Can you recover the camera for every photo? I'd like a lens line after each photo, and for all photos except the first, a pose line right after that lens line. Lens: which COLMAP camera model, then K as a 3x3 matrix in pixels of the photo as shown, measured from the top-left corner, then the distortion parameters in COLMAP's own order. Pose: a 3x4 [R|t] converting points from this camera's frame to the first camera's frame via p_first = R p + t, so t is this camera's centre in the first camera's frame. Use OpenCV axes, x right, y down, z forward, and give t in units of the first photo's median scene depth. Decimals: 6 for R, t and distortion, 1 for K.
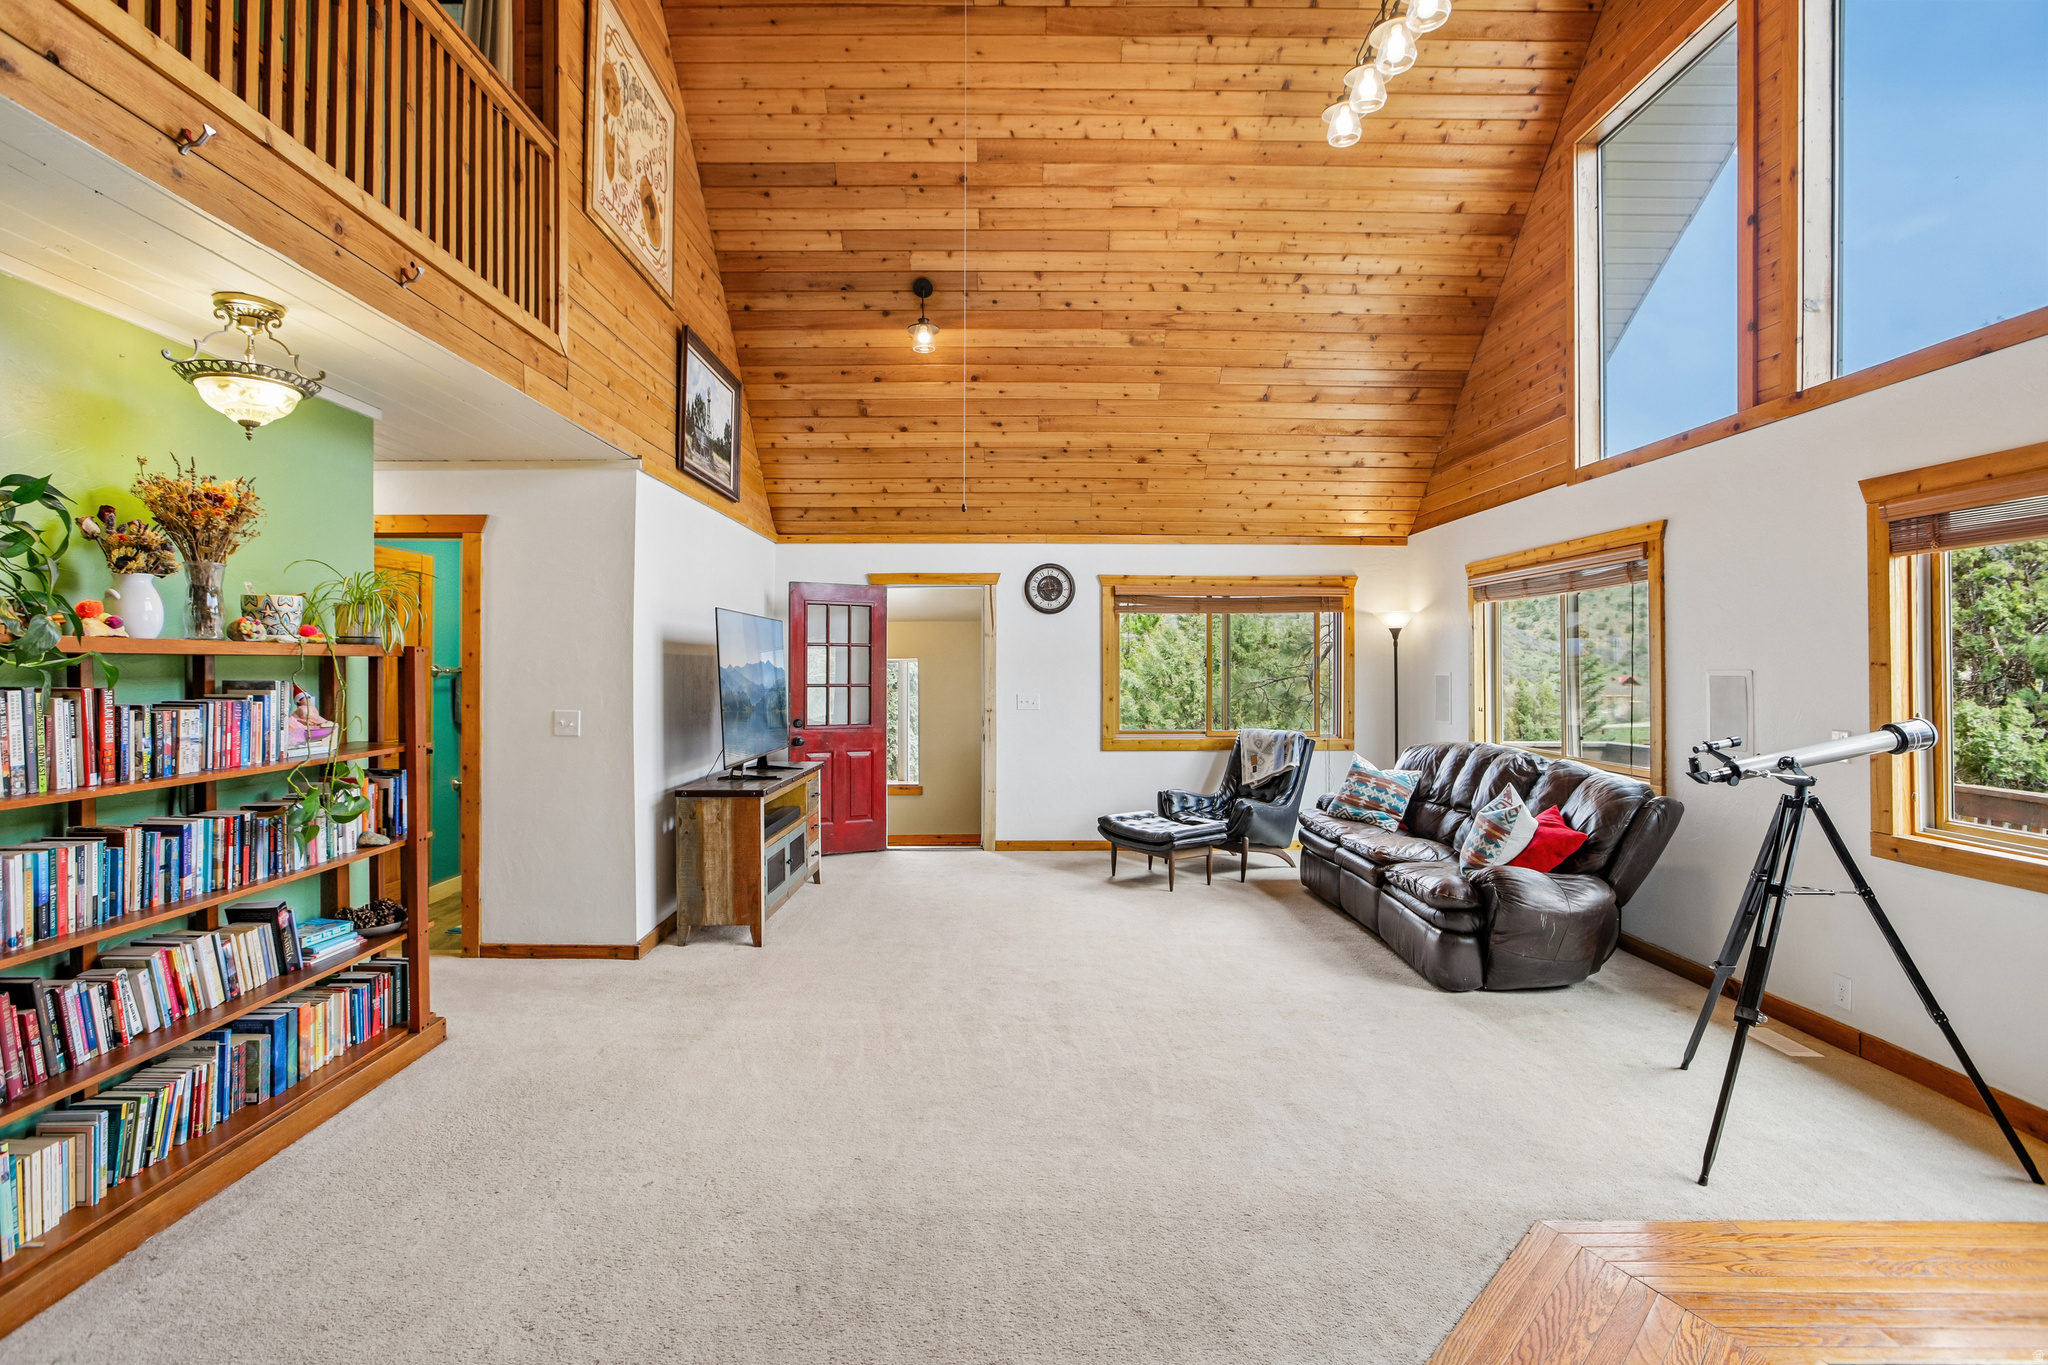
lens RADIAL K [[983.9, 0, 1019.0], [0, 983.9, 669.7], [0, 0, 1]] dist [-0.036126, 0.020808]
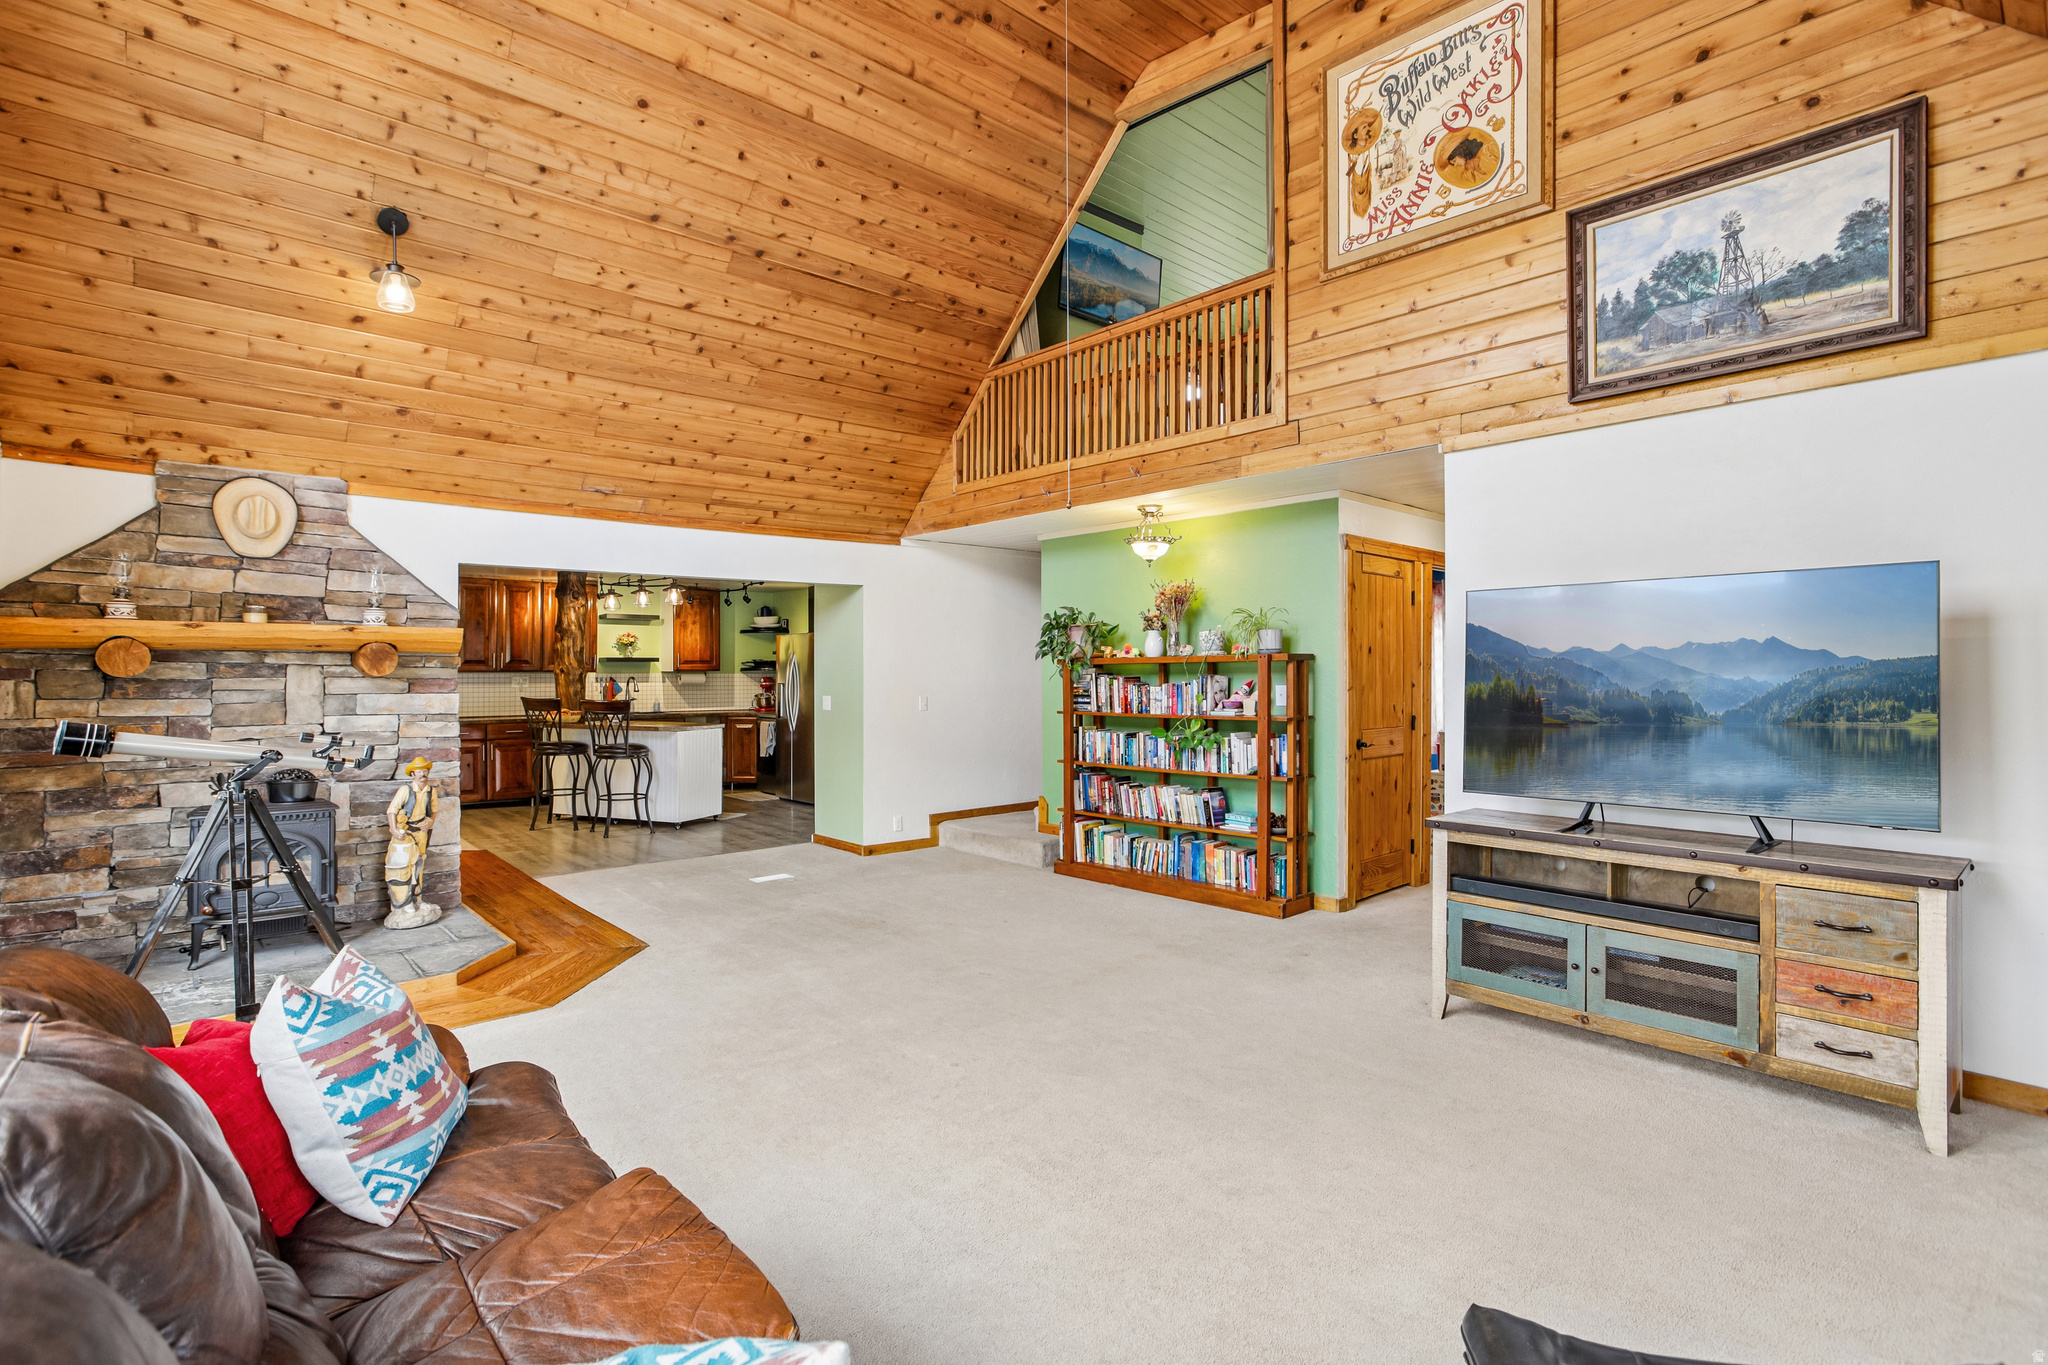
lens RADIAL K [[983.9, 0, 1001.6], [0, 983.9, 674.2], [0, 0, 1]] dist [-0.036126, 0.020808]
pose [[-0.764223, 0.003855, -0.644941, 0.475409], [0.002482, 0.999992, 0.003035, 0.002636], [0.644948, 0.000719, -0.764226, 1.271446]]
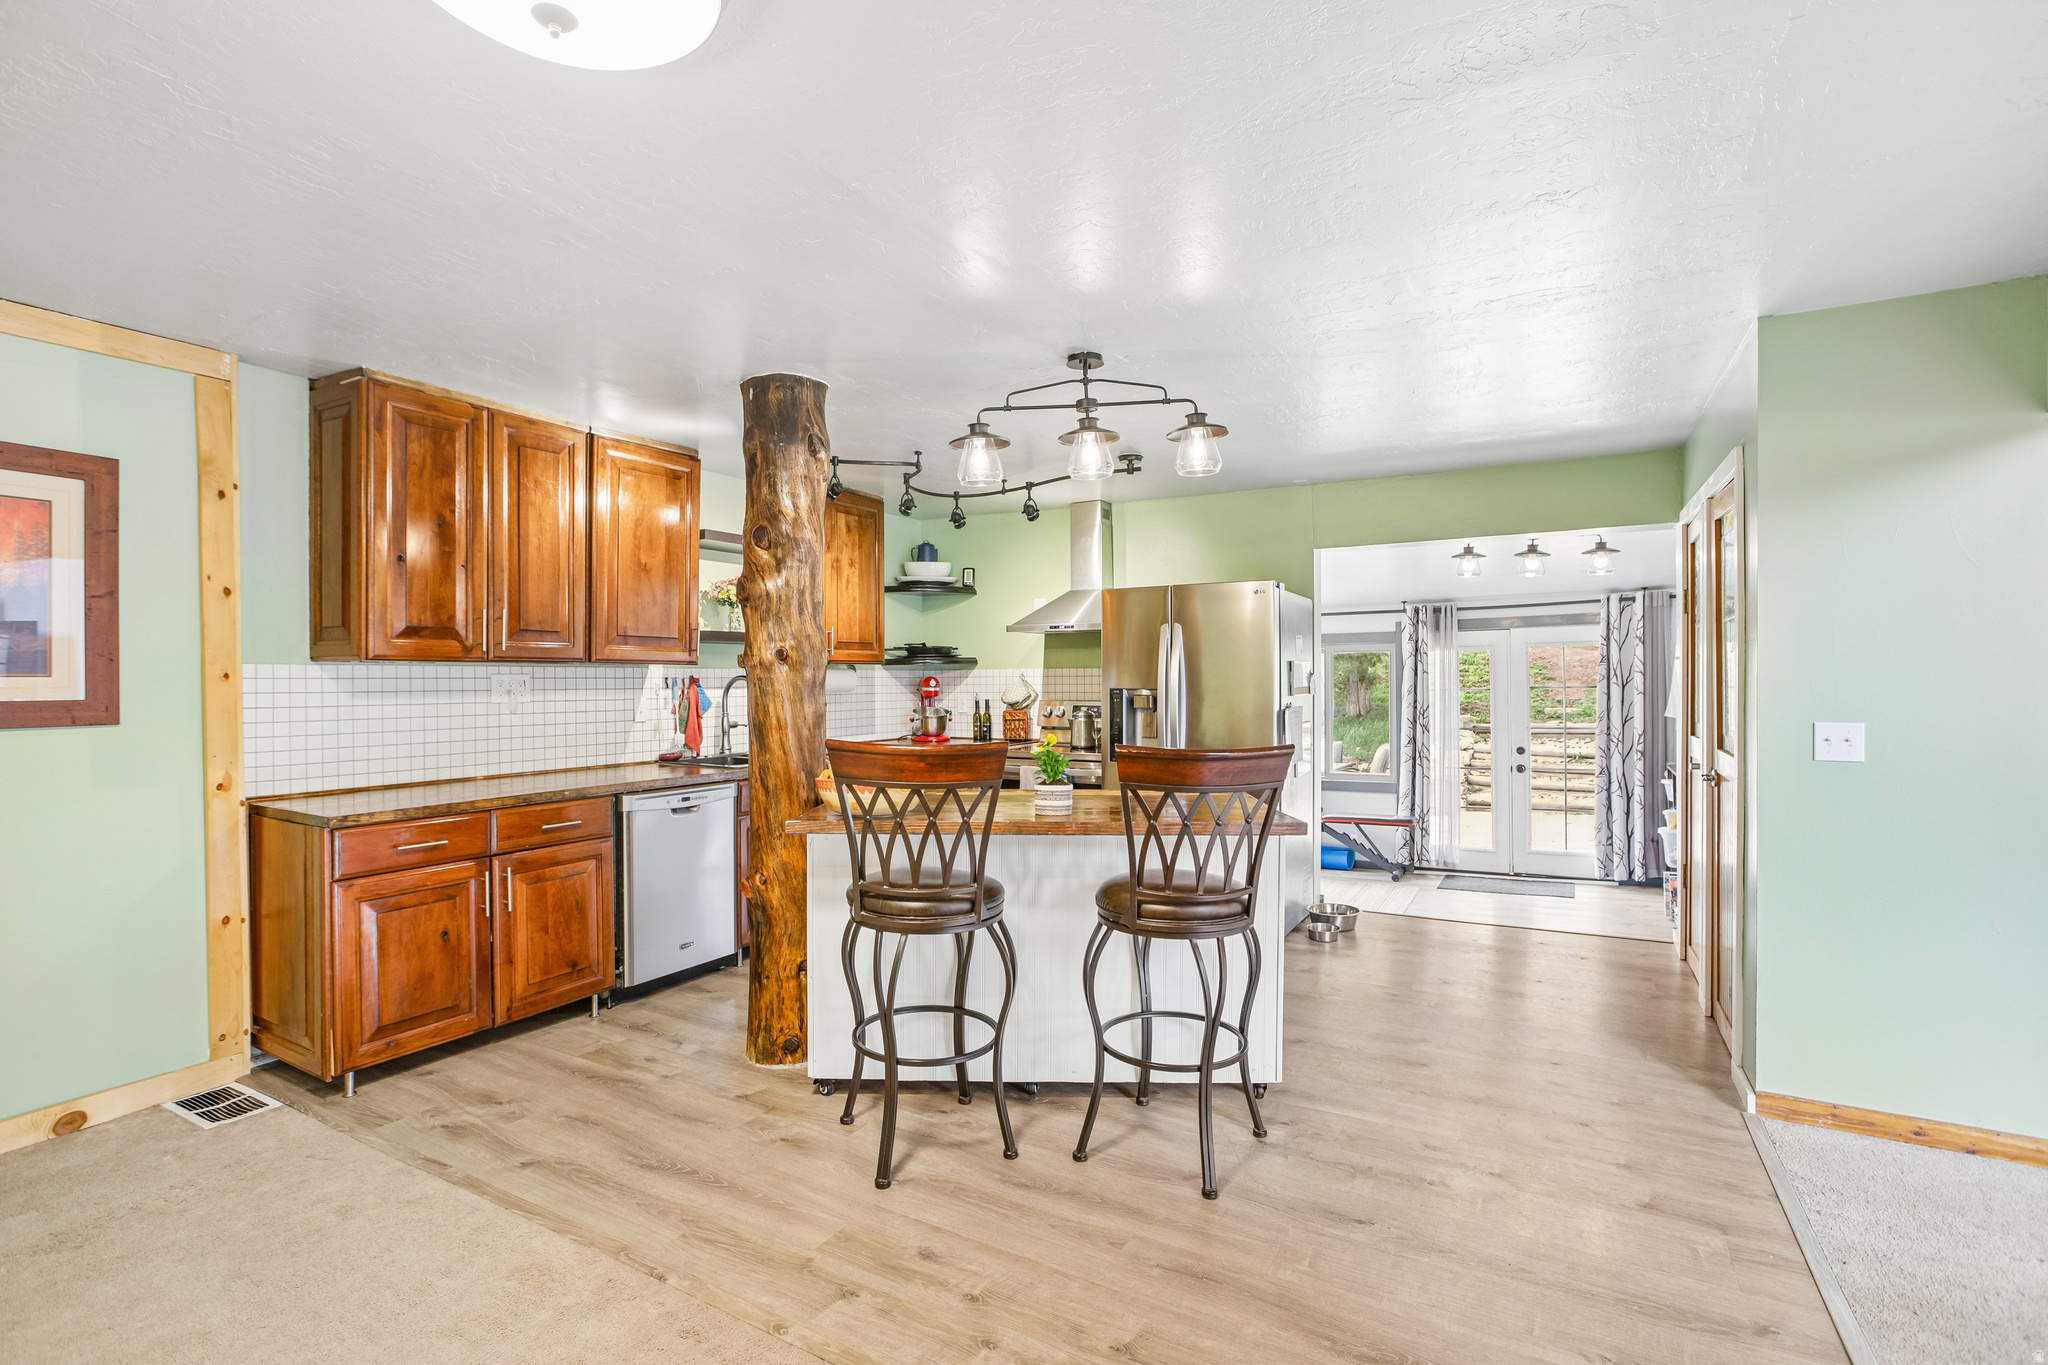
lens RADIAL K [[983.9, 0, 1025.1], [0, 983.9, 679.0], [0, 0, 1]] dist [-0.036126, 0.020808]
pose [[-0.501186, 0.005133, -0.865324, 0.399498], [0.000739, 0.999985, 0.005503, 0.010624], [0.865339, 0.002119, -0.501182, -0.145298]]
